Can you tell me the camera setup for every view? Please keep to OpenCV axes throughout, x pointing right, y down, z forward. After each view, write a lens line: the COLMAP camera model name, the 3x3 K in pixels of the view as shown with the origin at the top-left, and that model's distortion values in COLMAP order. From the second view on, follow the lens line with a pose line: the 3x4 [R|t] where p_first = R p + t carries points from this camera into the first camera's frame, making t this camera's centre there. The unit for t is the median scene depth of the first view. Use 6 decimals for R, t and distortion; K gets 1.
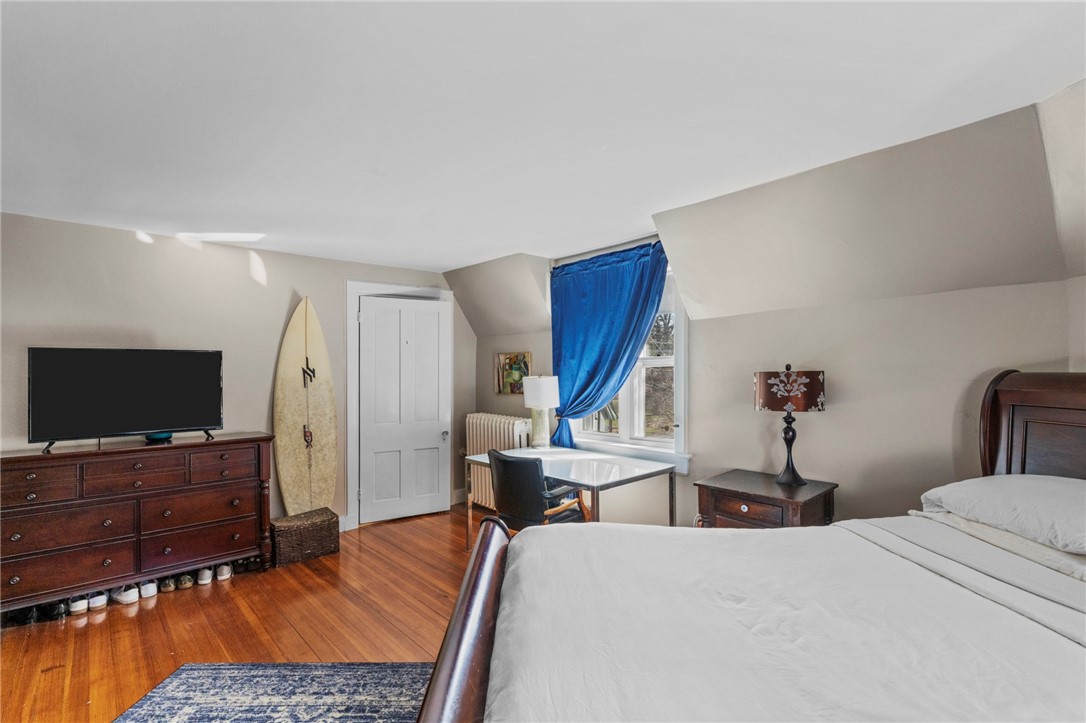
lens RADIAL K [[494.6, 0, 536.1], [0, 494.6, 365.0], [0, 0, 1]] dist [-0.013510, 0.005530]
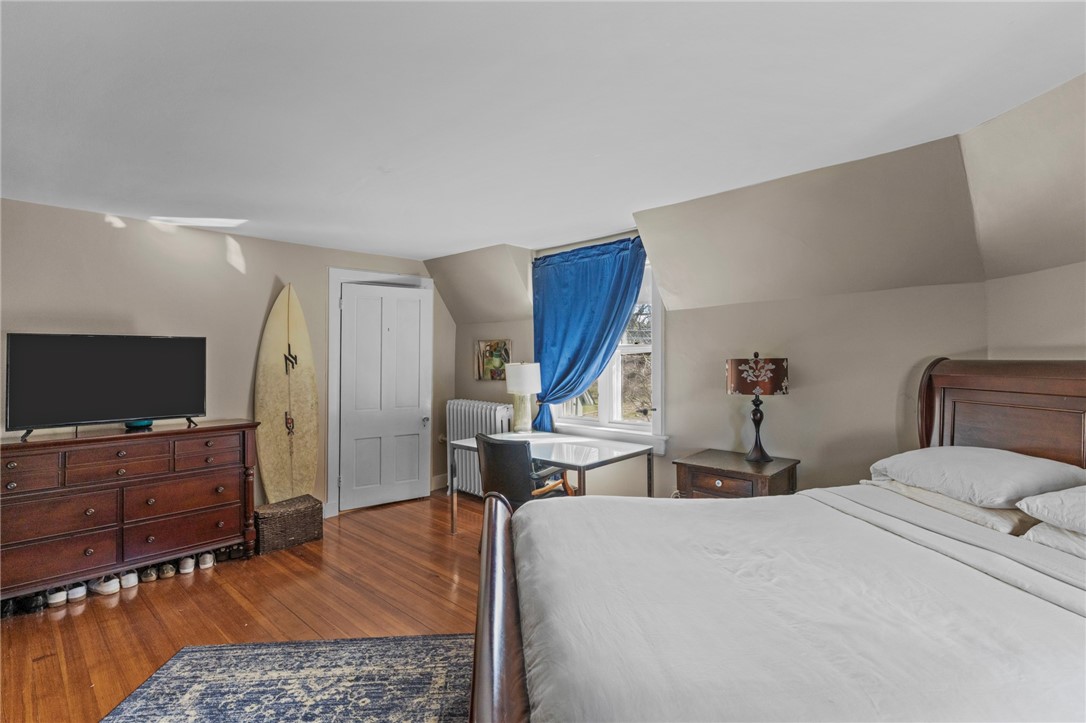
lens RADIAL K [[494.6, 0, 544.0], [0, 494.6, 344.7], [0, 0, 1]] dist [-0.013510, 0.005530]
pose [[0.997136, 0.002831, 0.075571, -0.038870], [-0.001744, 0.999894, -0.014458, -0.001247], [-0.075604, 0.014285, 0.997036, -0.055096]]
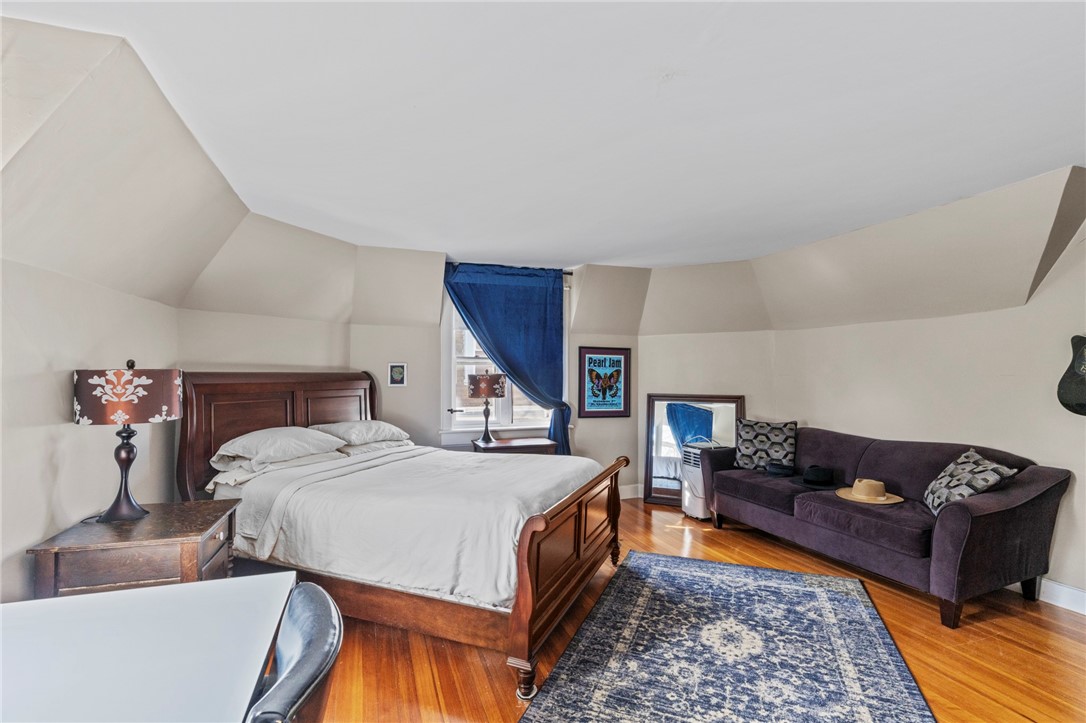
lens RADIAL K [[494.6, 0, 542.1], [0, 494.6, 369.5], [0, 0, 1]] dist [-0.013510, 0.005530]
pose [[-0.918147, 0.006807, 0.396181, -0.349220], [-0.002180, 0.999751, -0.022229, 0.027778], [-0.396233, -0.021273, -0.917903, 1.397995]]
